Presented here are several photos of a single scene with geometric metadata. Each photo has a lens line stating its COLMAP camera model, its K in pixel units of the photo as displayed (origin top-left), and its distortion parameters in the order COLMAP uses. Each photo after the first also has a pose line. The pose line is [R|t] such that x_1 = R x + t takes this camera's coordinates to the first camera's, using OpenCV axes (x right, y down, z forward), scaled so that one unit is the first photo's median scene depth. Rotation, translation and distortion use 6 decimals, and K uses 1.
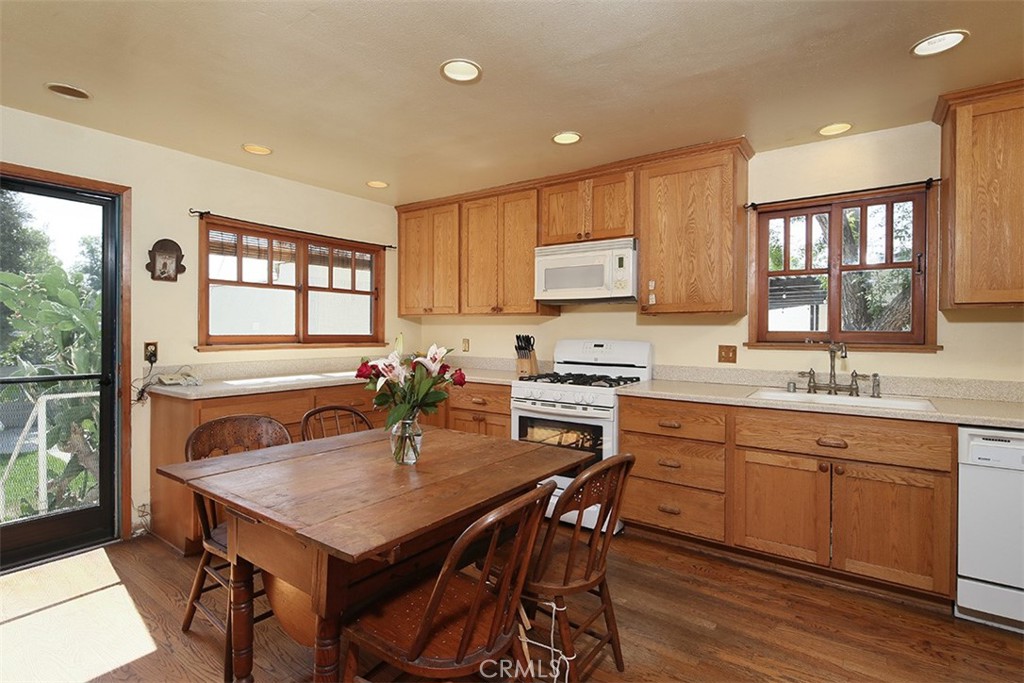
lens RADIAL K [[499.3, 0, 514.5], [0, 499.3, 336.8], [0, 0, 1]] dist [0.005675, -0.003579]
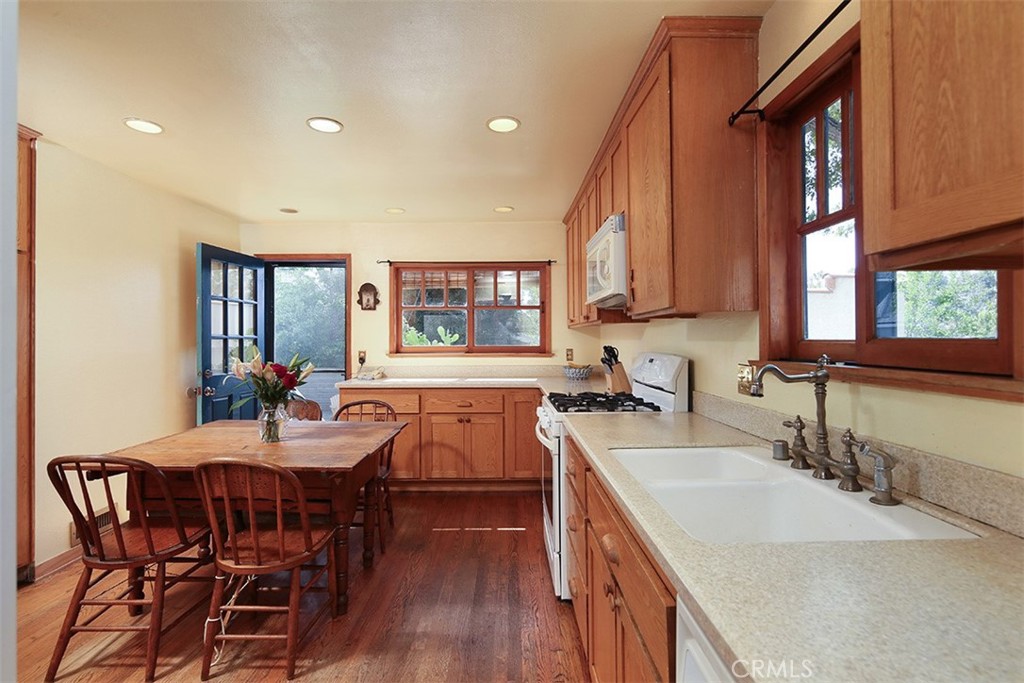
lens RADIAL K [[499.3, 0, 513.8], [0, 499.3, 338.8], [0, 0, 1]] dist [0.005675, -0.003579]
pose [[0.590025, -0.012217, -0.807293, 0.770842], [-0.002683, 0.999850, -0.017093, -0.001249], [0.807381, 0.012251, 0.589903, 0.459572]]
